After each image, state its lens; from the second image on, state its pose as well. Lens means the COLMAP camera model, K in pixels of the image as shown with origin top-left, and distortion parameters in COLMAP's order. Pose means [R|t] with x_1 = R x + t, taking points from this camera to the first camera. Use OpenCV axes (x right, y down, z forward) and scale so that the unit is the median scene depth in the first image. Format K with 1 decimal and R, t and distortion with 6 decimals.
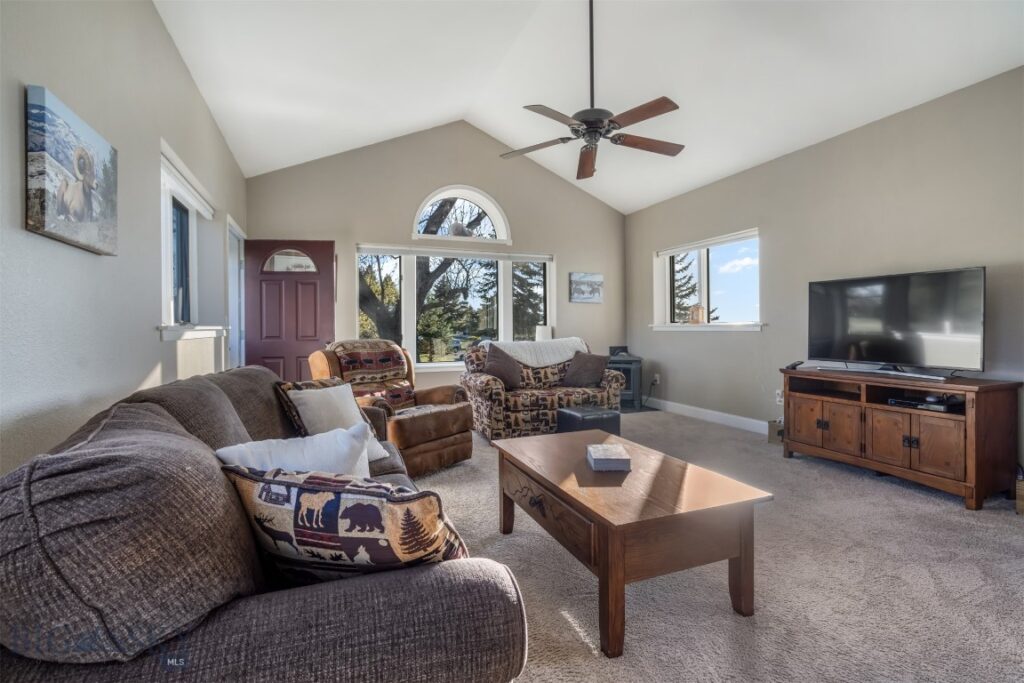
lens RADIAL K [[471.2, 0, 510.1], [0, 471.2, 333.4], [0, 0, 1]] dist [-0.001773, 0.000495]
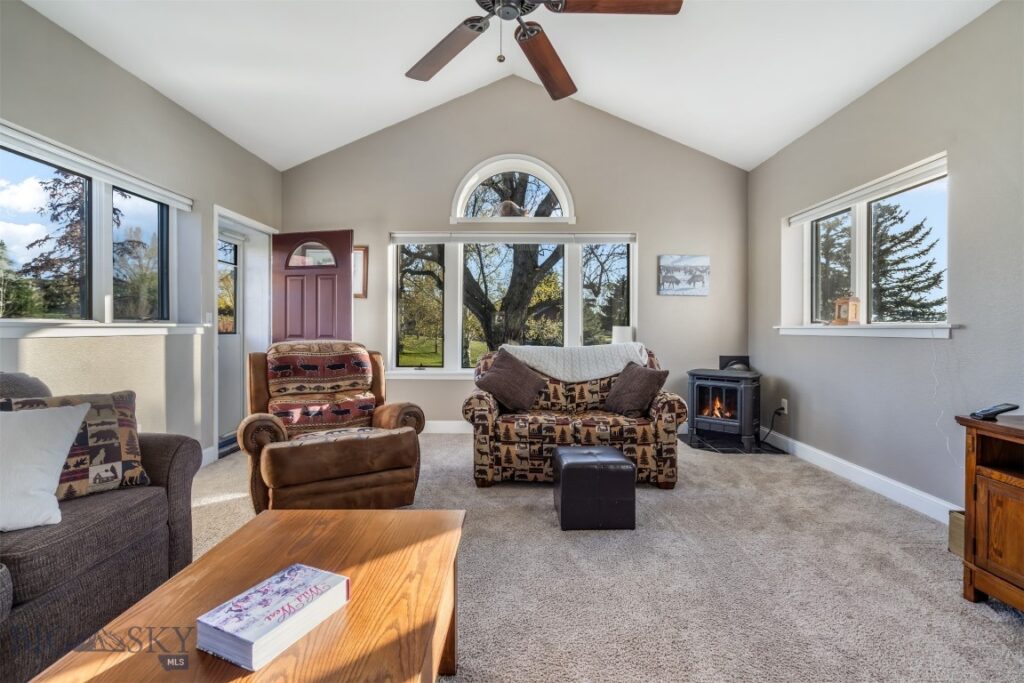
lens RADIAL K [[471.2, 0, 510.1], [0, 471.2, 333.4], [0, 0, 1]] dist [-0.001773, 0.000495]
pose [[0.925763, 0.013654, -0.377858, 0.254226], [-0.013730, 0.999903, 0.002493, -0.005070], [0.377855, 0.002880, 0.925860, 0.286327]]
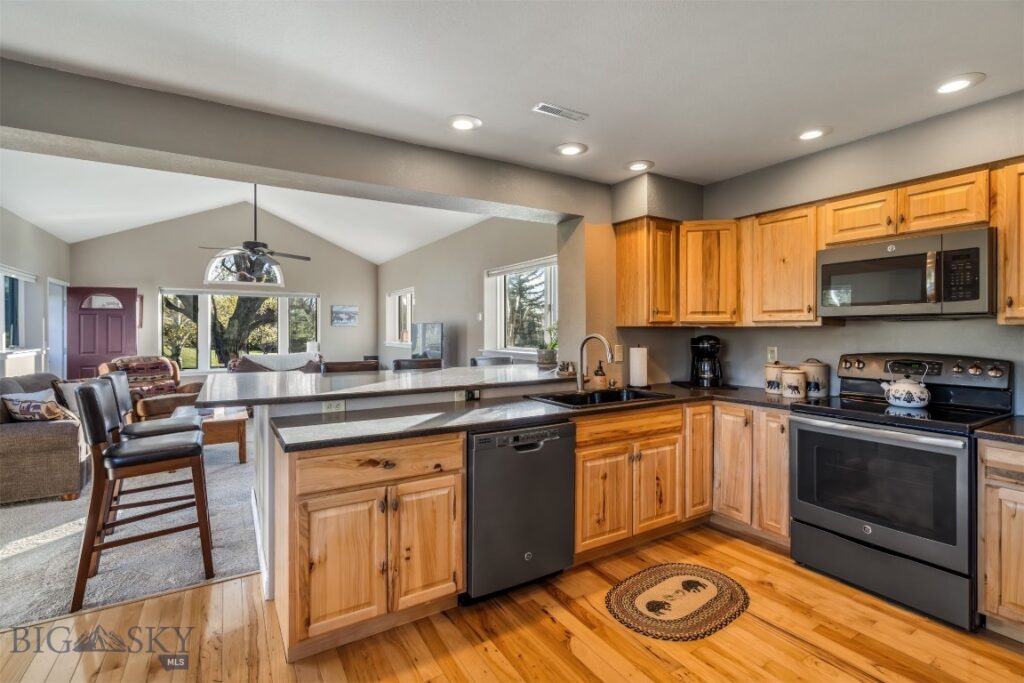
lens RADIAL K [[471.2, 0, 510.1], [0, 471.2, 333.4], [0, 0, 1]] dist [-0.001773, 0.000495]
pose [[0.985790, 0.005353, 0.167896, 0.561525], [-0.004868, 0.999983, -0.003299, -0.053450], [-0.167910, 0.002435, 0.985799, -0.694005]]
